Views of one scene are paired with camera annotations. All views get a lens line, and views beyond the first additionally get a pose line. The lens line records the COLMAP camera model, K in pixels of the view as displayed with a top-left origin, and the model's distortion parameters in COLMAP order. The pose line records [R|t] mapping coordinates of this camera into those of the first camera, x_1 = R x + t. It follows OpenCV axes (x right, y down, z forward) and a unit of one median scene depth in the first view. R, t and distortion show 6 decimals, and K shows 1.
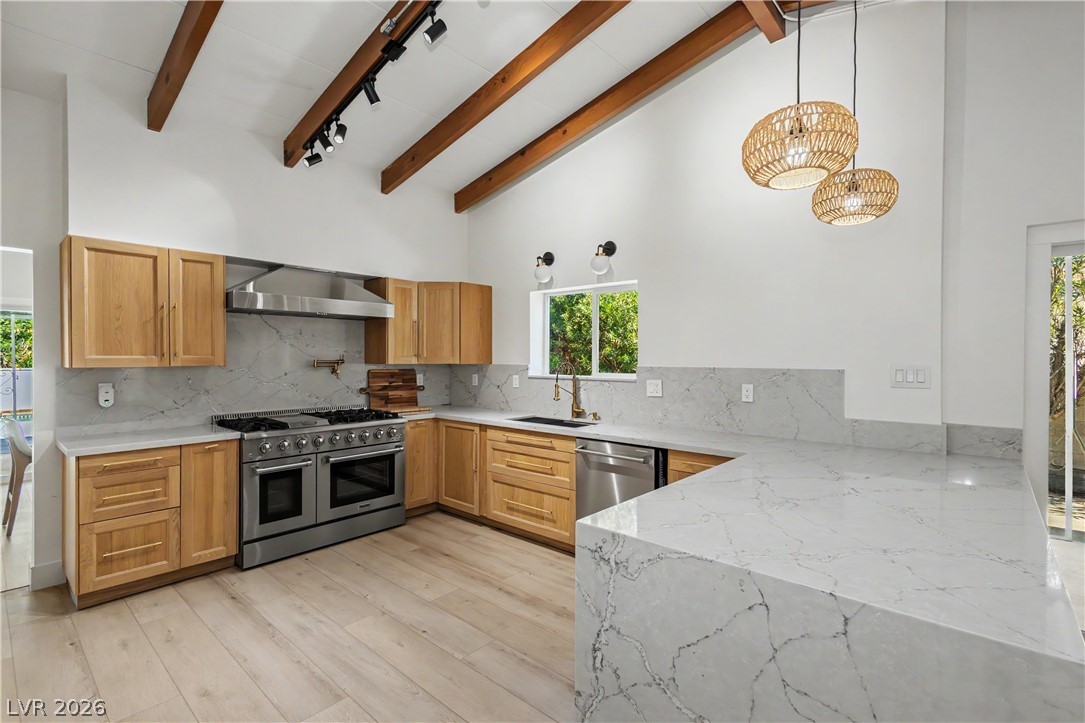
lens RADIAL K [[497.1, 0, 547.3], [0, 497.1, 361.3], [0, 0, 1]] dist [0.001797, -0.001665]
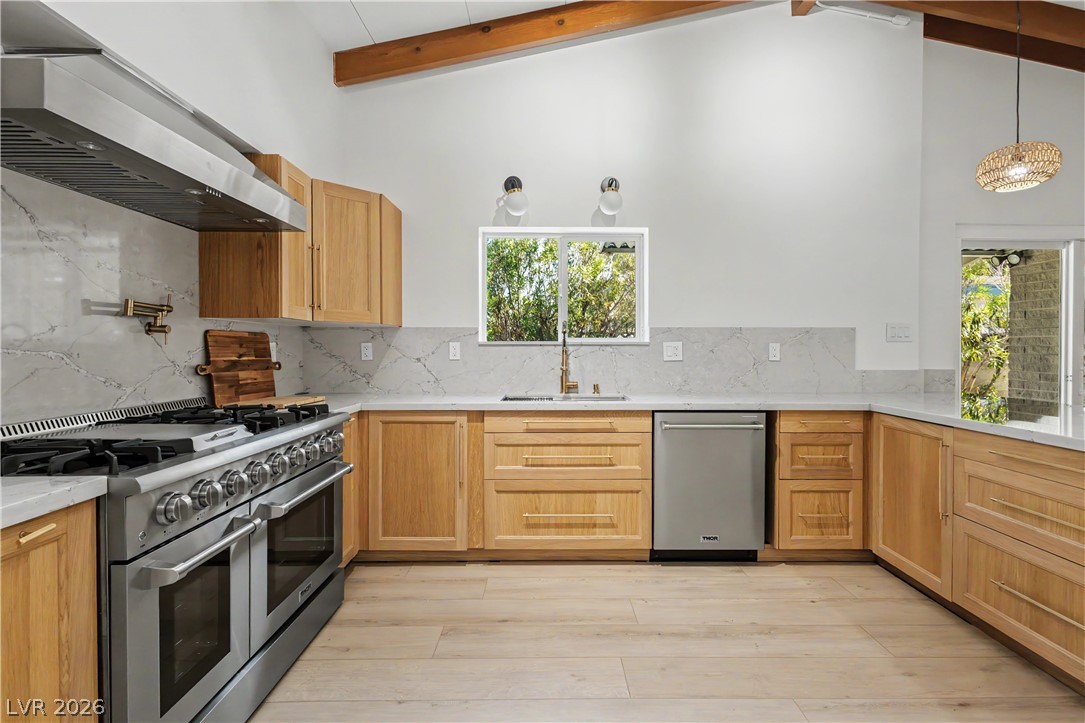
lens RADIAL K [[497.1, 0, 545.7], [0, 497.1, 354.3], [0, 0, 1]] dist [0.001797, -0.001665]
pose [[0.747535, -0.009928, 0.664148, -0.512002], [0.006246, 0.999949, 0.007918, 0.047482], [-0.664193, -0.001770, 0.747559, 0.451007]]
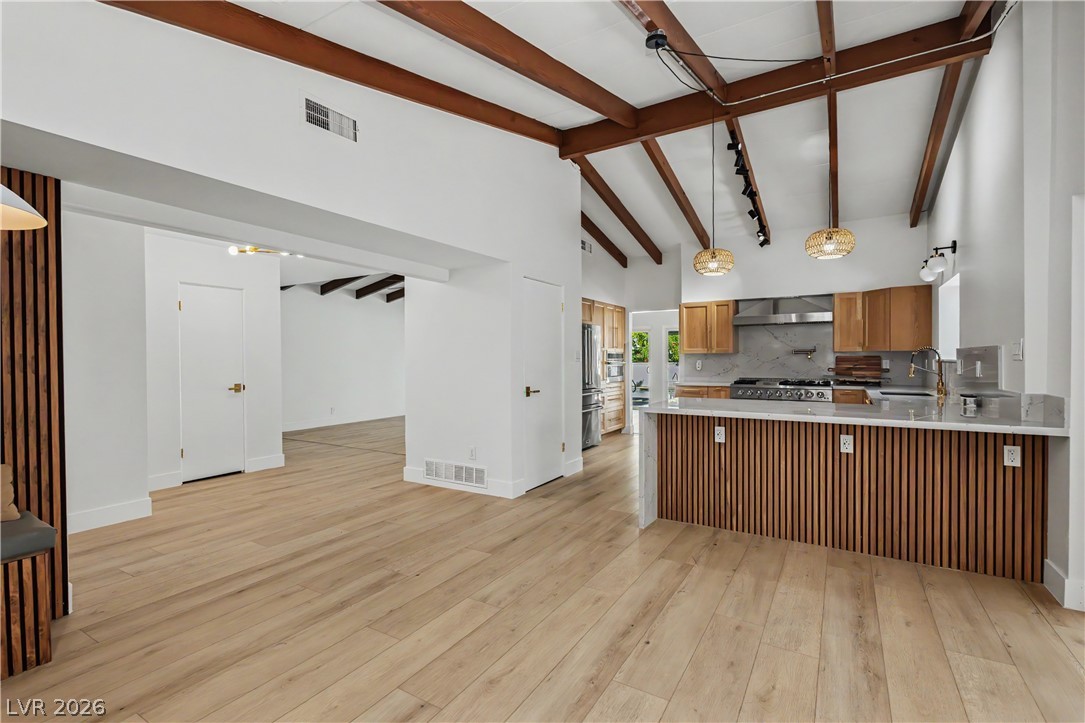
lens RADIAL K [[497.1, 0, 547.1], [0, 497.1, 362.9], [0, 0, 1]] dist [0.001797, -0.001665]
pose [[0.178257, 0.005995, -0.983966, 1.096049], [-0.003687, 0.999978, 0.005425, 0.038128], [0.983977, 0.002661, 0.178275, -0.125741]]
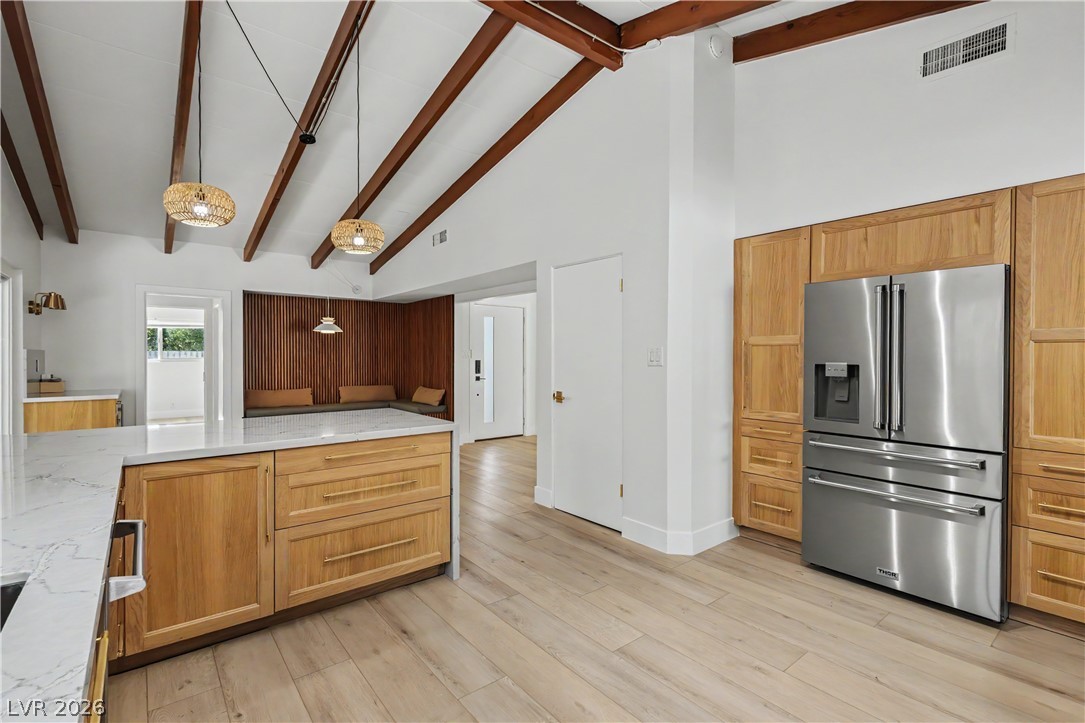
lens RADIAL K [[497.1, 0, 540.0], [0, 497.1, 359.6], [0, 0, 1]] dist [0.001797, -0.001665]
pose [[-0.986037, -0.002319, 0.166511, -0.222926], [0.000807, 0.999825, 0.018699, 0.016467], [-0.166525, 0.018572, -0.985862, 1.086666]]
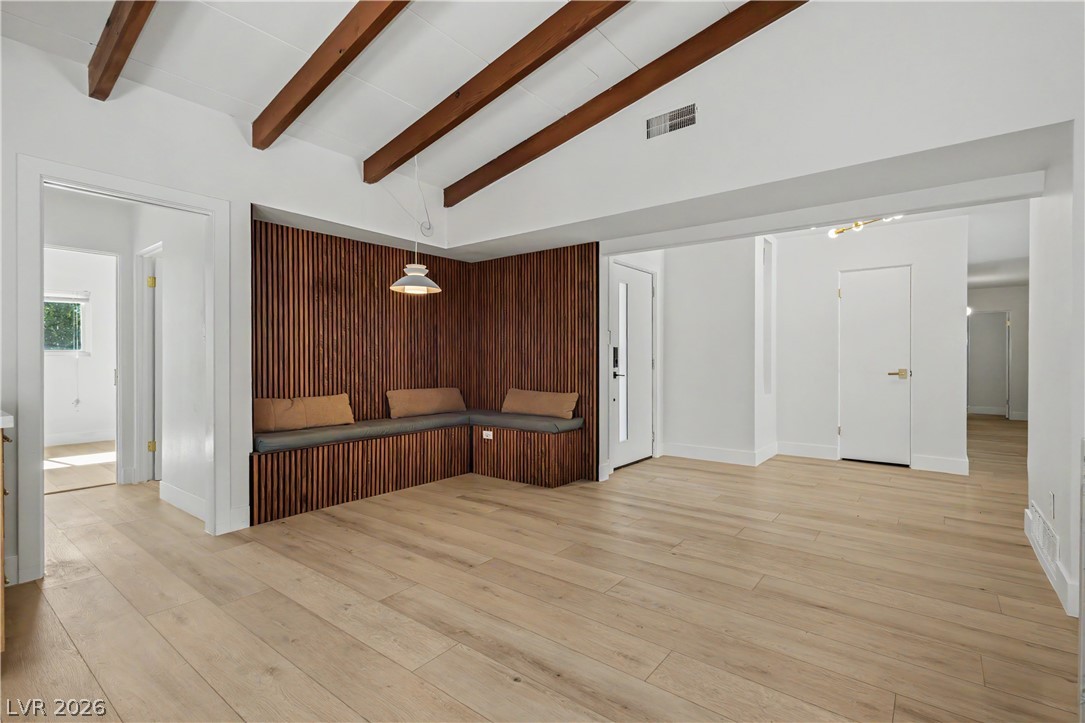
lens RADIAL K [[497.1, 0, 539.3], [0, 497.1, 358.2], [0, 0, 1]] dist [0.001797, -0.001665]
pose [[-0.998206, -0.002398, -0.059822, 0.595252], [-0.002842, 0.999969, 0.007330, 0.073177], [0.059803, 0.007487, -0.998182, 0.487378]]
